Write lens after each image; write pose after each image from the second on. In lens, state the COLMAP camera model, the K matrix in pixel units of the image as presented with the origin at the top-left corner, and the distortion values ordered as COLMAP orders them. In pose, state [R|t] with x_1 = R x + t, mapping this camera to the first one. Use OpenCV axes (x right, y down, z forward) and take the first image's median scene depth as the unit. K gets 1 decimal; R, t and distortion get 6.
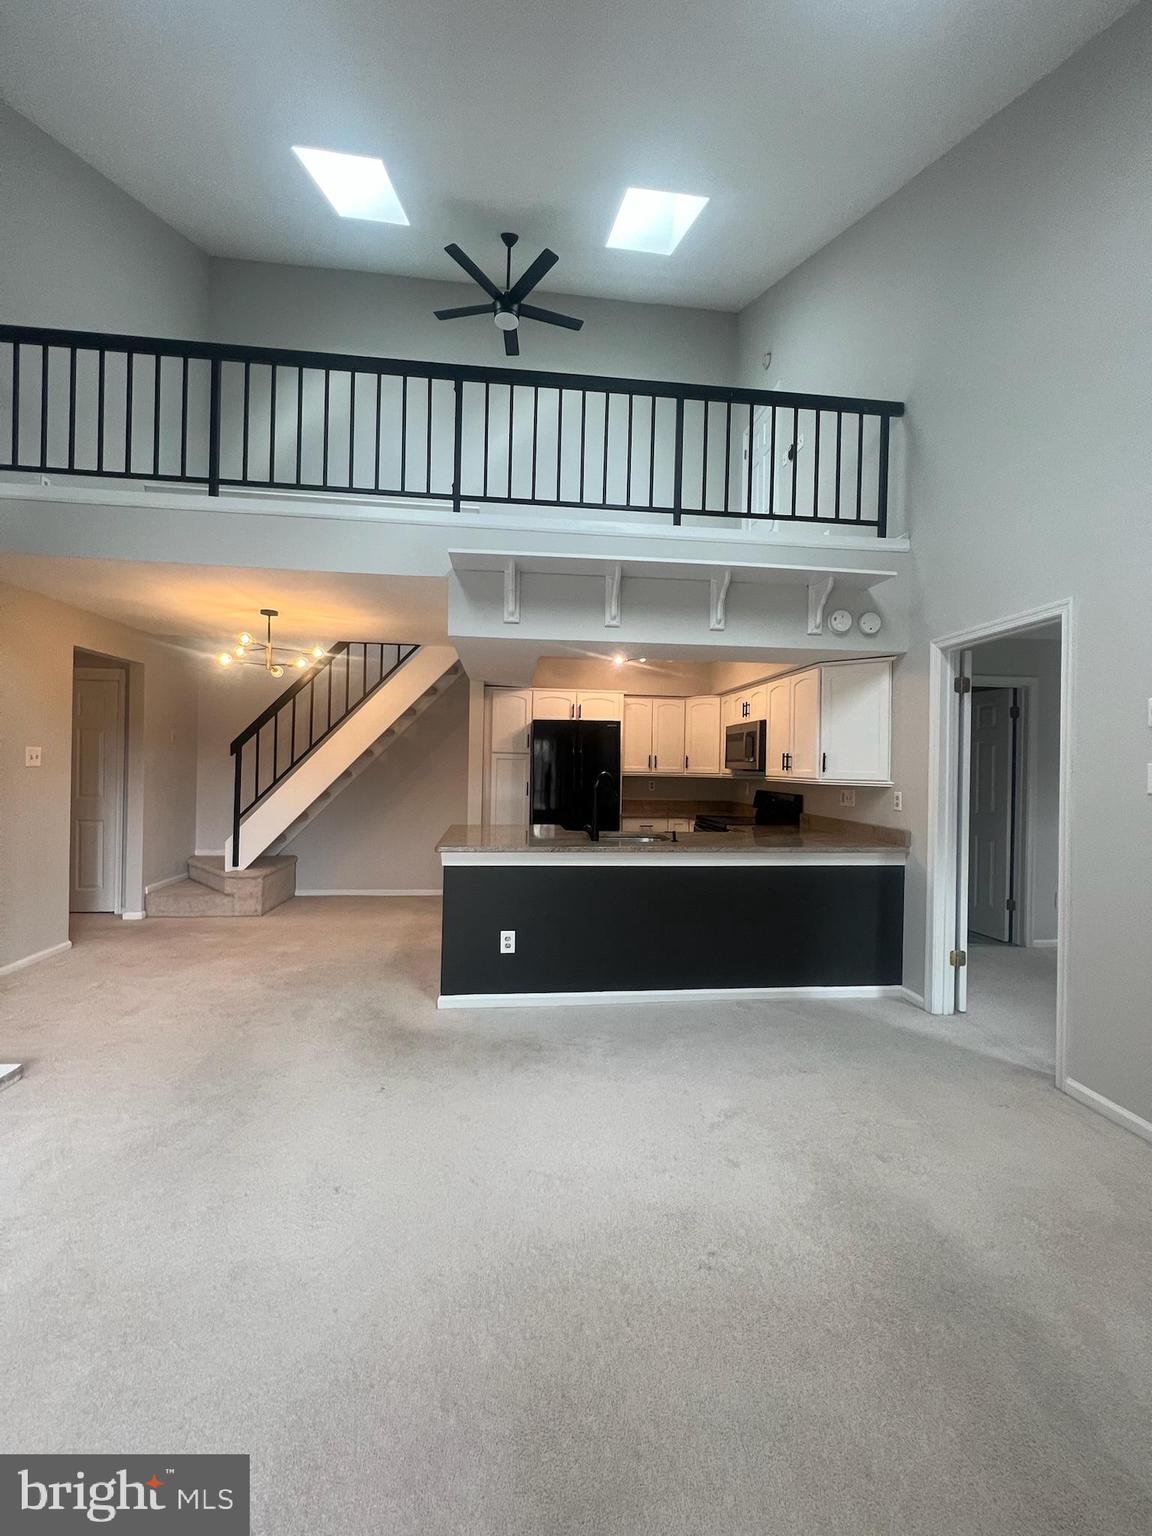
lens RADIAL K [[613.7, 0, 573.8], [0, 613.7, 767.9], [0, 0, 1]] dist [-0.007123, -0.000090]
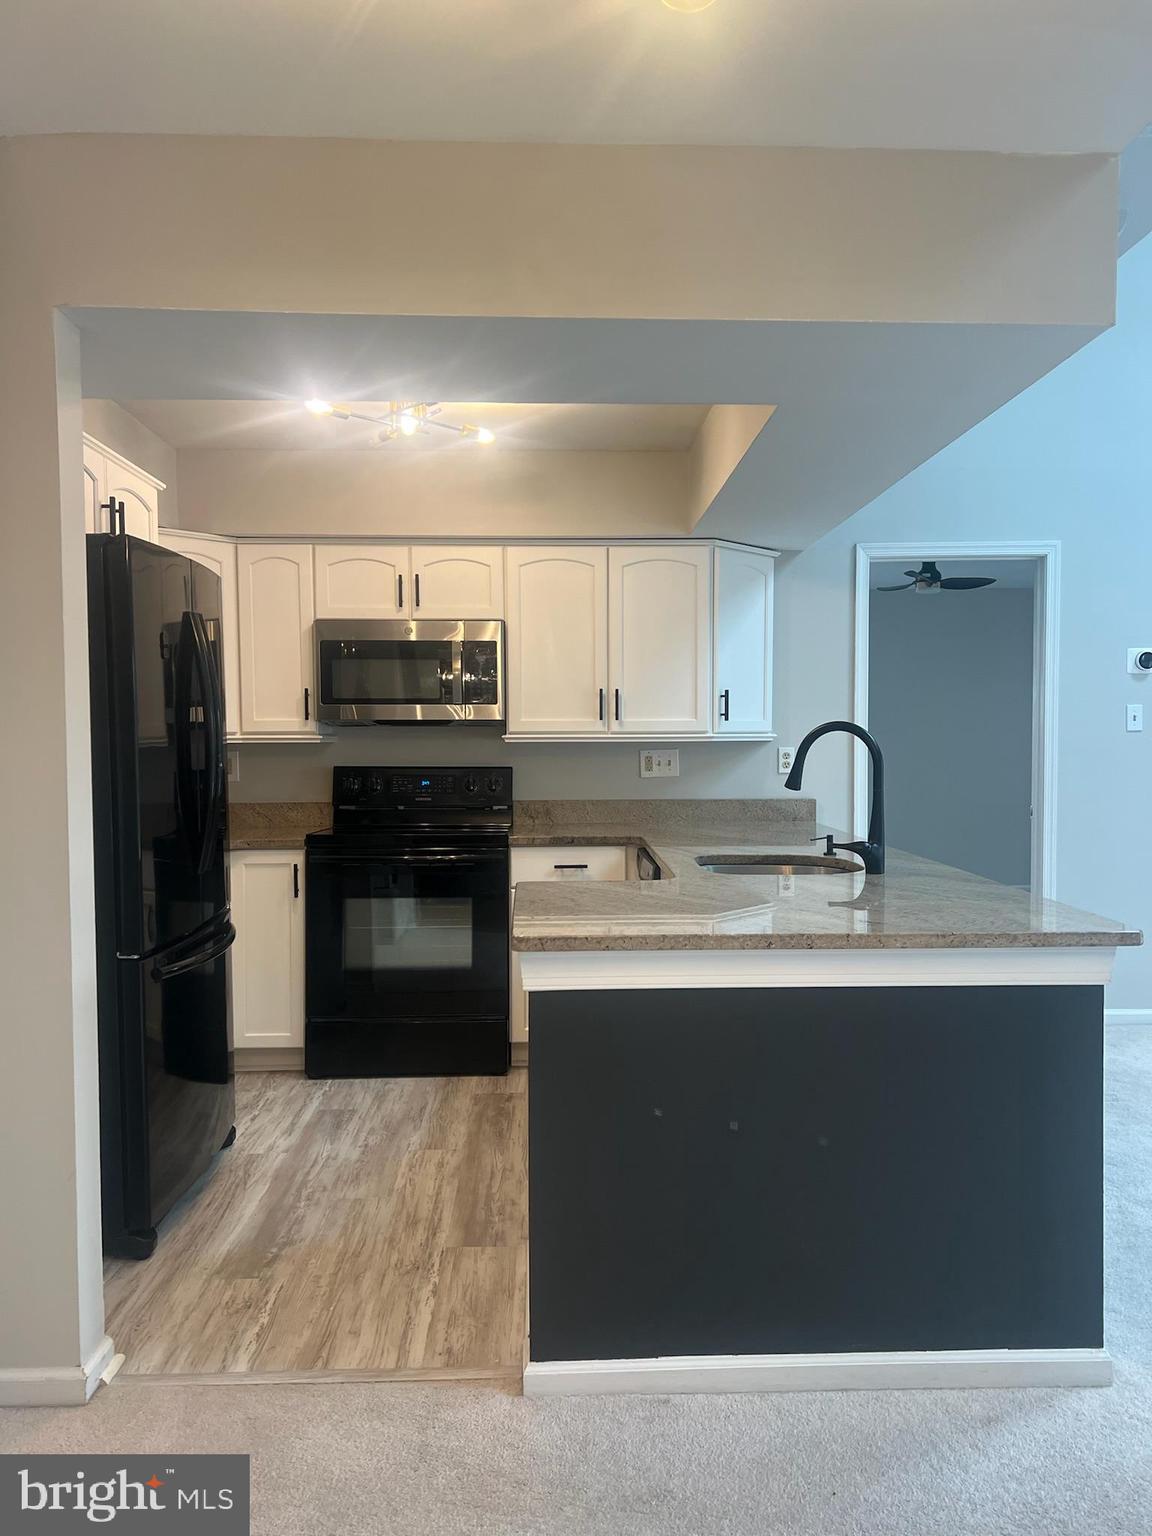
lens RADIAL K [[1152.3, 0, 586.0], [0, 1152.3, 778.1], [0, 0, 1]] dist [0.055164, -0.068267]
pose [[0.076030, -0.057682, 0.995436, -0.815959], [0.011502, 0.998310, 0.056970, -0.003662], [-0.997039, 0.007118, 0.076565, 1.127265]]
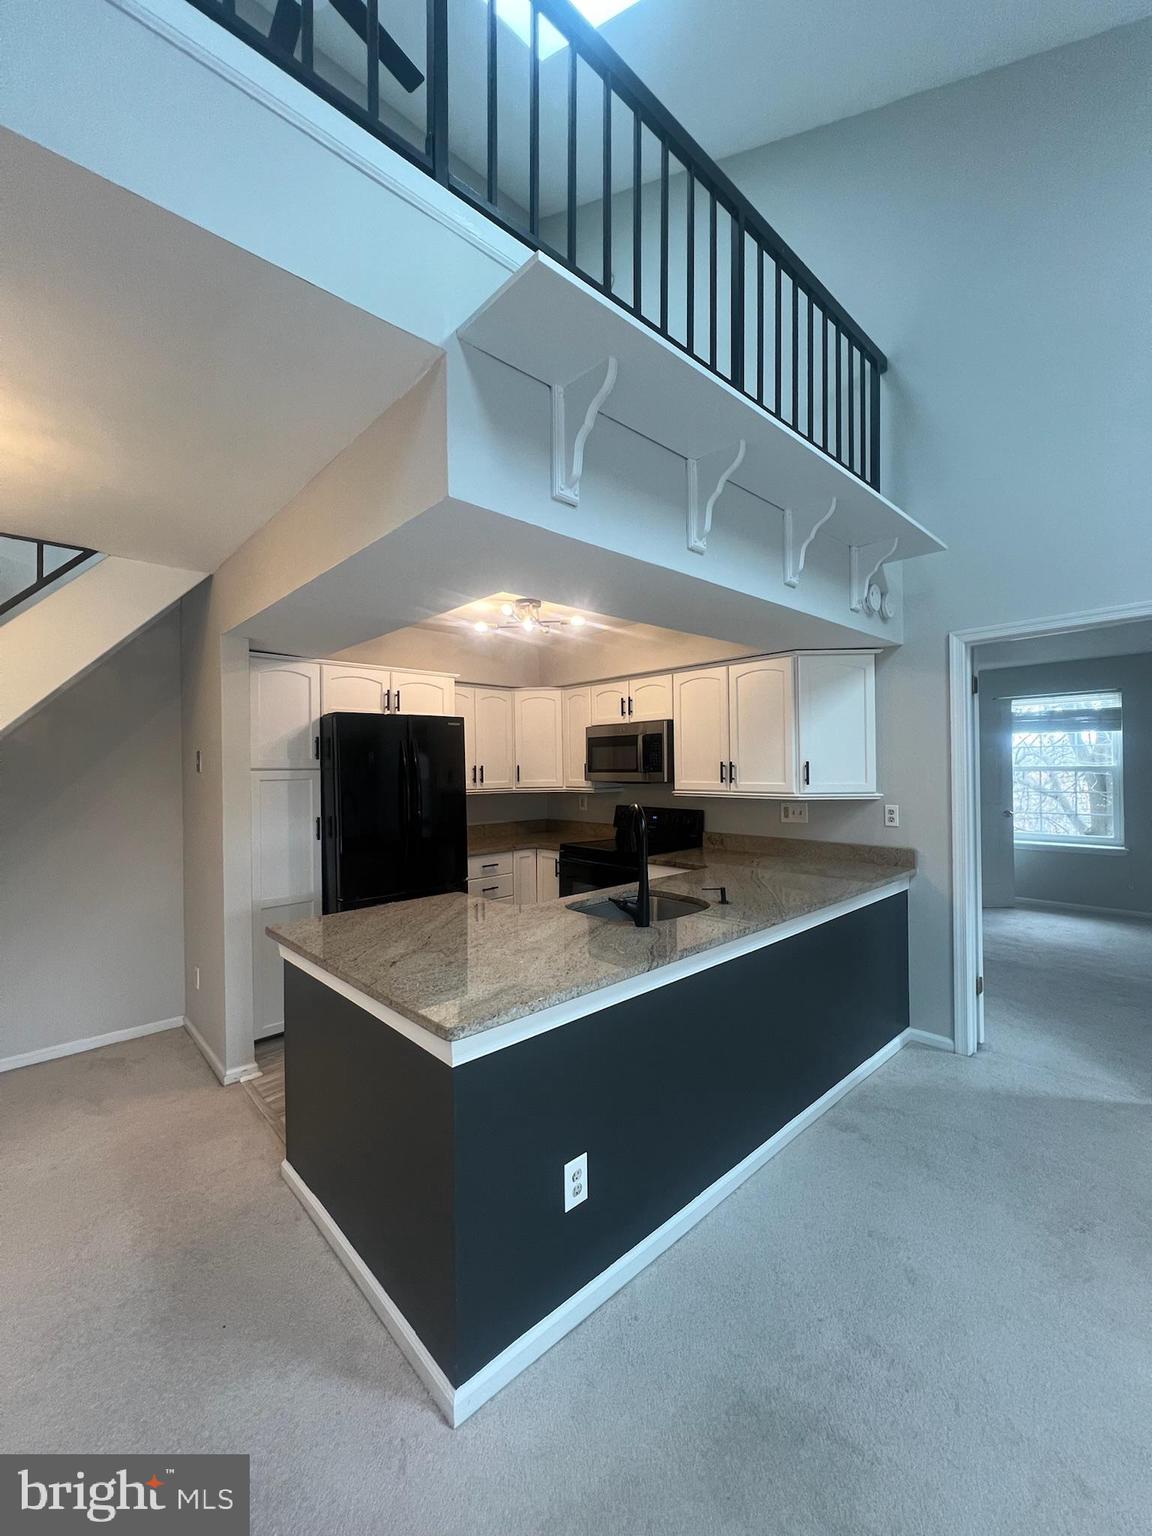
lens RADIAL K [[613.7, 0, 578.9], [0, 613.7, 767.6], [0, 0, 1]] dist [-0.007123, -0.000090]
pose [[0.800425, -0.029370, 0.598713, -0.345658], [0.029728, 0.999515, 0.009289, -0.035150], [-0.598695, 0.010363, 0.800910, 0.566811]]
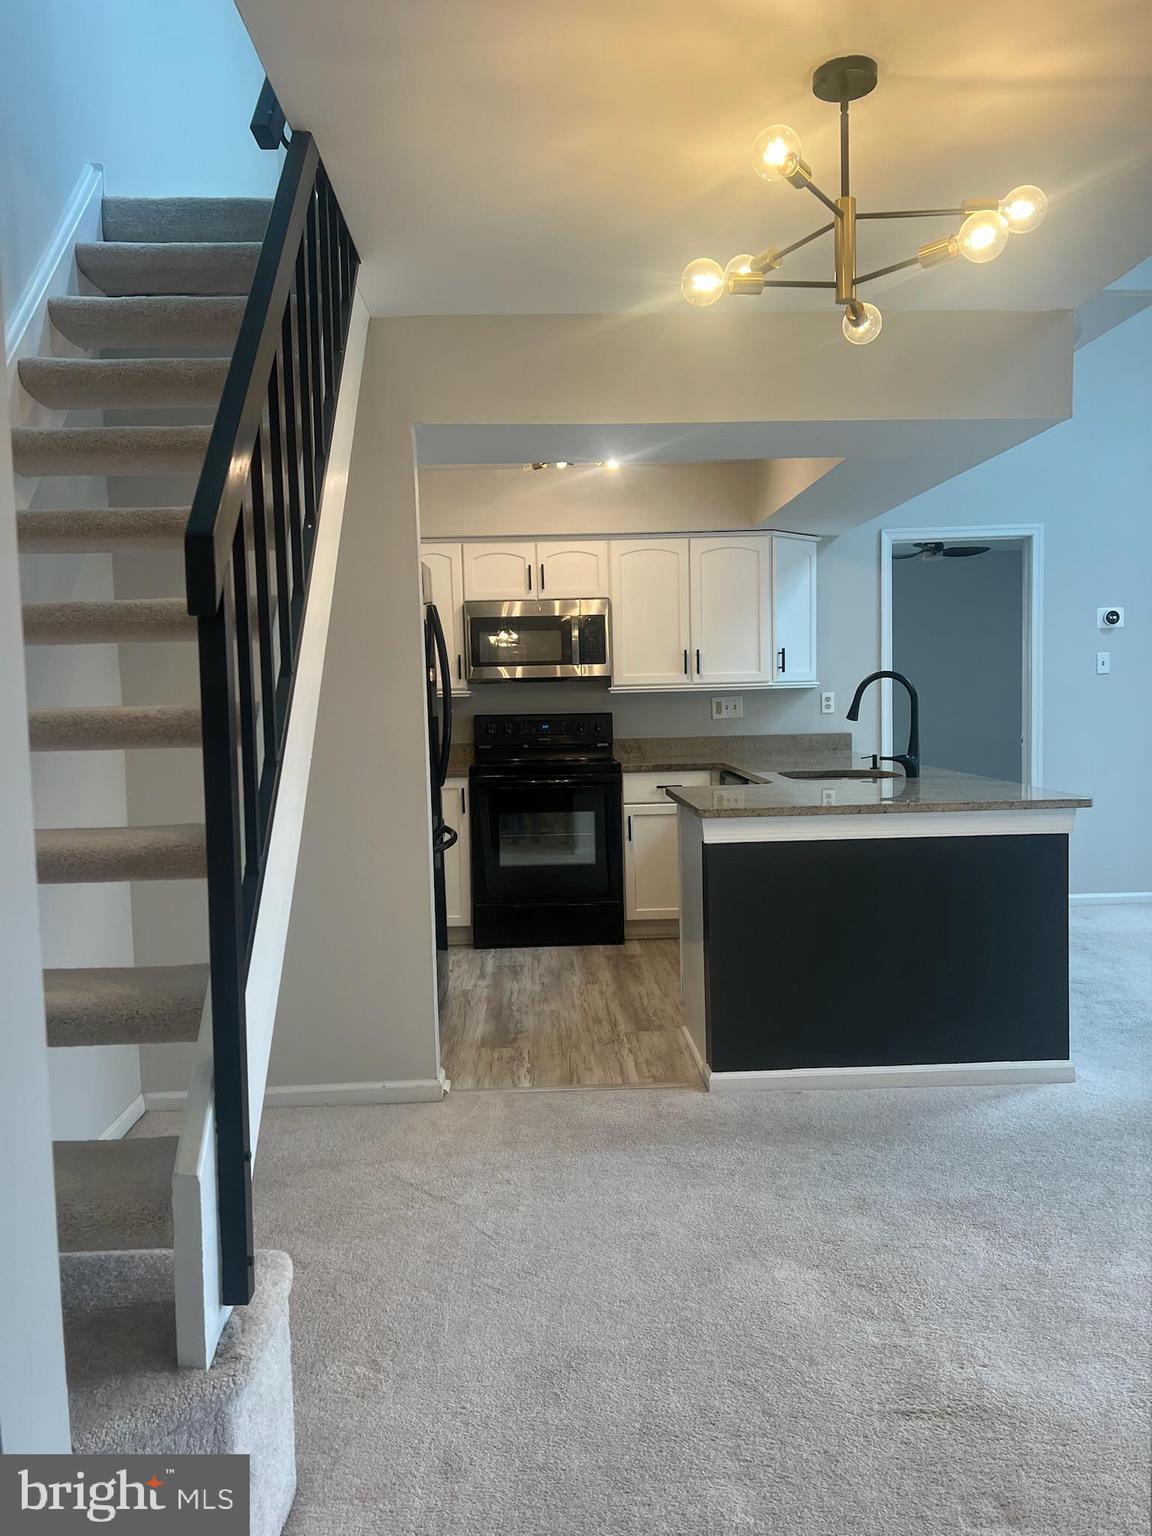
lens RADIAL K [[1152.3, 0, 567.5], [0, 1152.3, 775.7], [0, 0, 1]] dist [0.055164, -0.068267]
pose [[0.079627, -0.095882, 0.992203, -1.186788], [0.032260, 0.995090, 0.093572, -0.009876], [-0.996303, 0.024558, 0.082329, 1.240180]]
